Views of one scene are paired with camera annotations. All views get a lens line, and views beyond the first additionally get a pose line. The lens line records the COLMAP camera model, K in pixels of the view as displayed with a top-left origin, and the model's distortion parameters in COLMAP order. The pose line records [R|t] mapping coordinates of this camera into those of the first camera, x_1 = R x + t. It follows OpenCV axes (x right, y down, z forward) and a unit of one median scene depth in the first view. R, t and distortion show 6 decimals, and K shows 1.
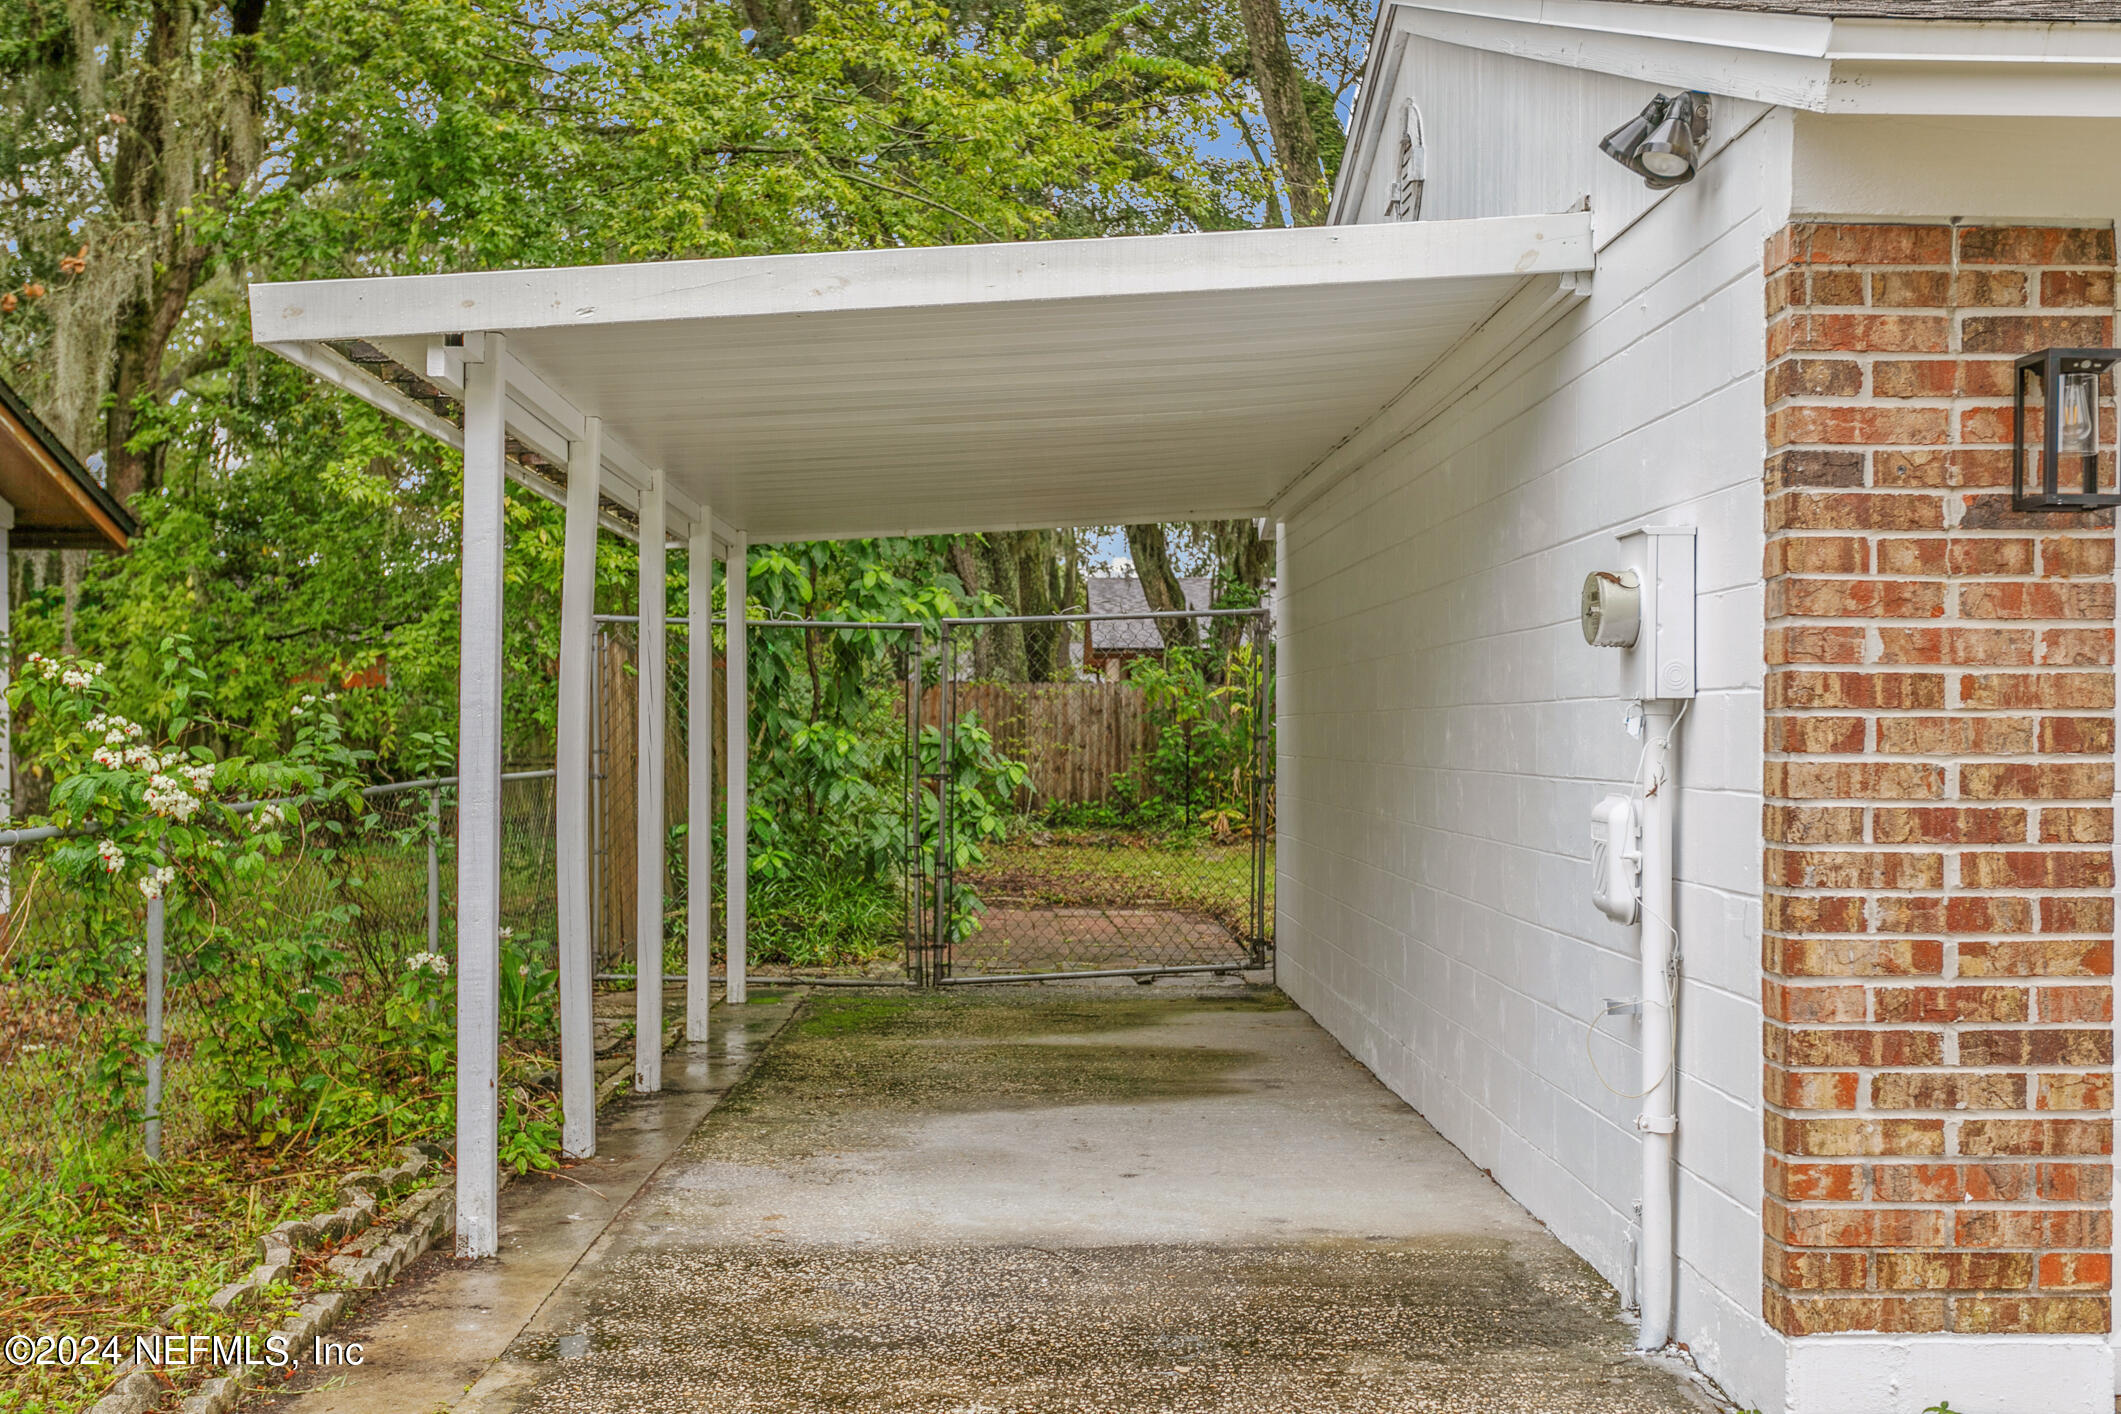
lens RADIAL K [[2319.0, 0, 1023.6], [0, 2319.0, 758.5], [0, 0, 1]] dist [0.020015, 0.000000]
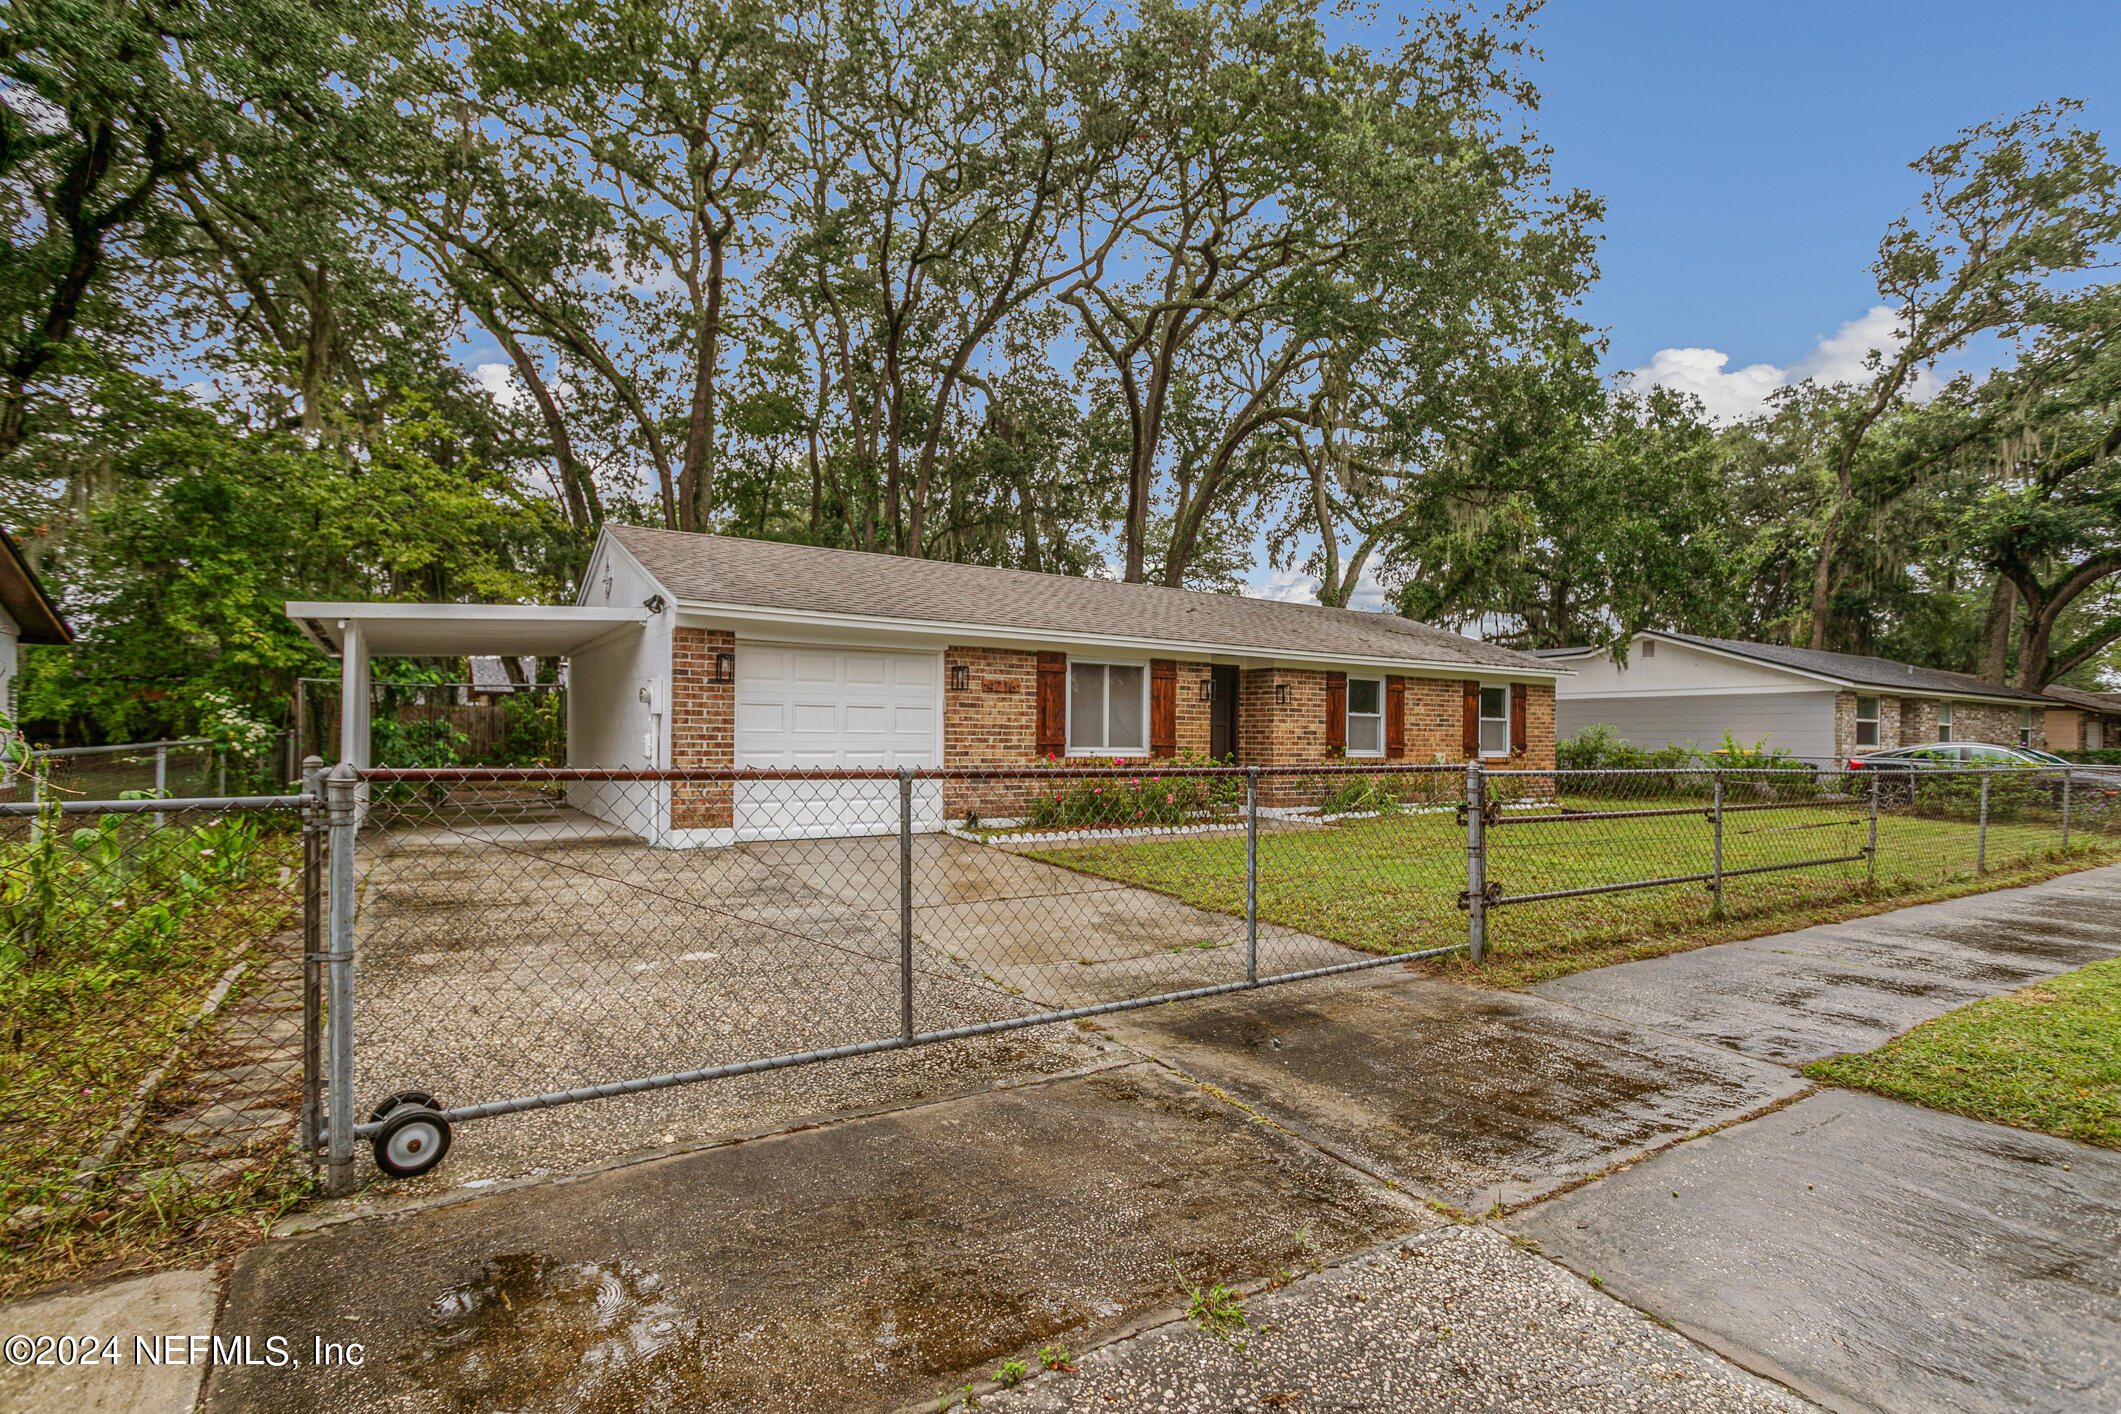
lens RADIAL K [[1016.4, 0, 1066.2], [0, 1016.4, 762.0], [0, 0, 1]] dist [0.006072, -0.001840]
pose [[0.844744, -0.004730, 0.535150, -0.149640], [-0.004236, 0.999871, 0.015525, 0.039798], [-0.535154, -0.015382, 0.844614, -1.310942]]
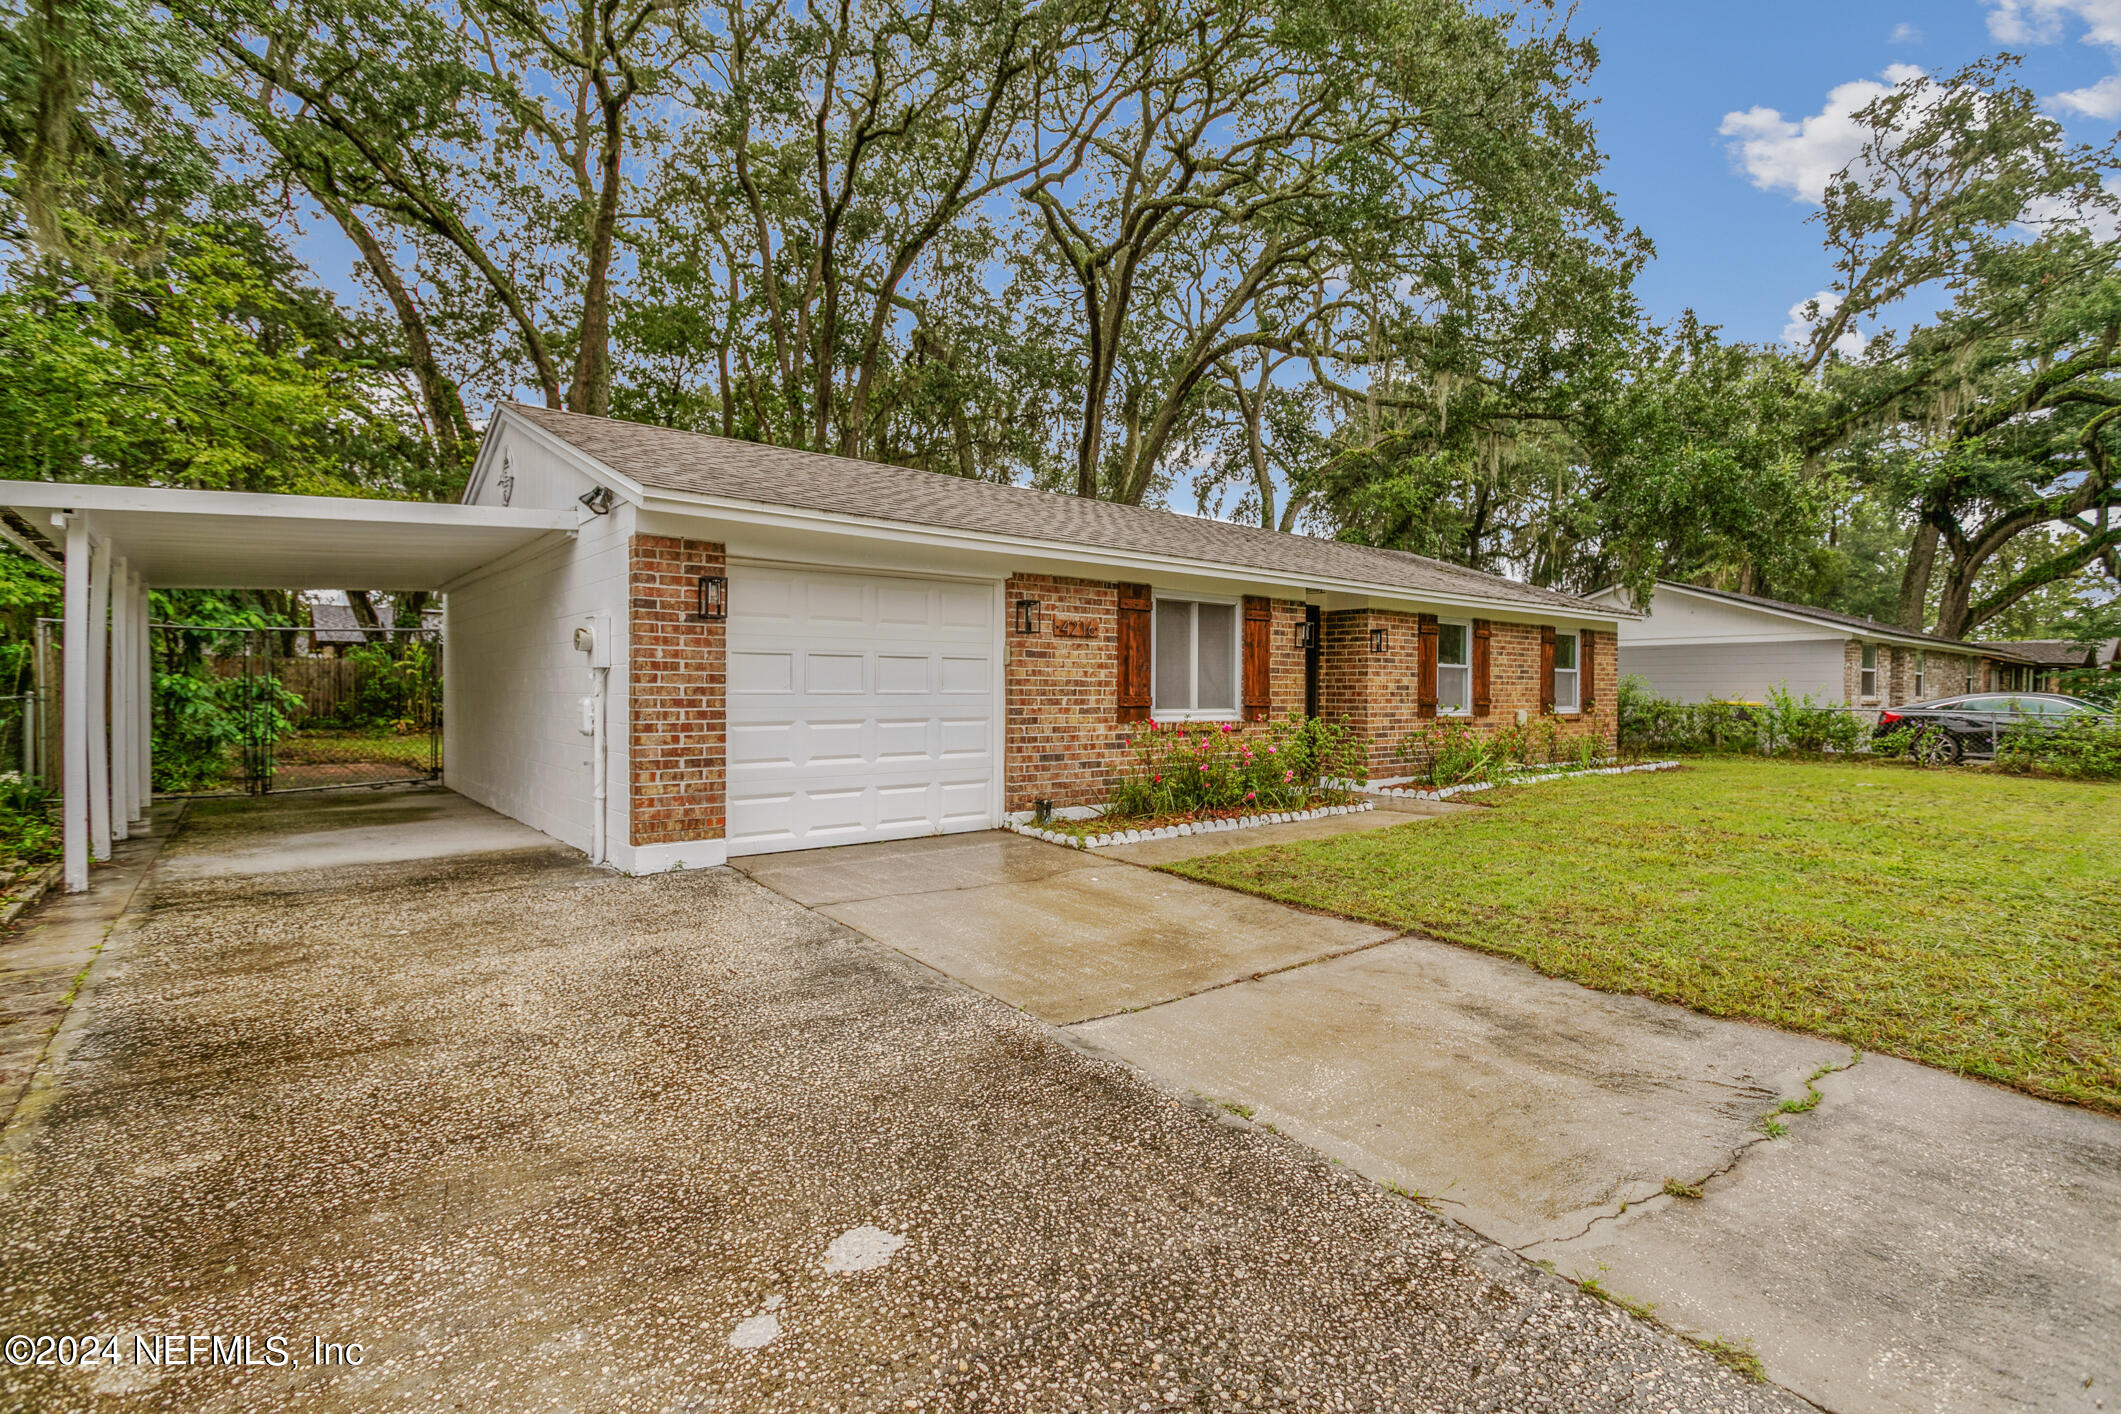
lens RADIAL K [[1016.4, 0, 1070.4], [0, 1016.4, 704.7], [0, 0, 1]] dist [0.006072, -0.001840]
pose [[0.778431, -0.005872, 0.627703, -0.113391], [0.002312, 0.999976, 0.006488, 0.019425], [-0.627726, -0.003599, 0.778426, -0.546124]]
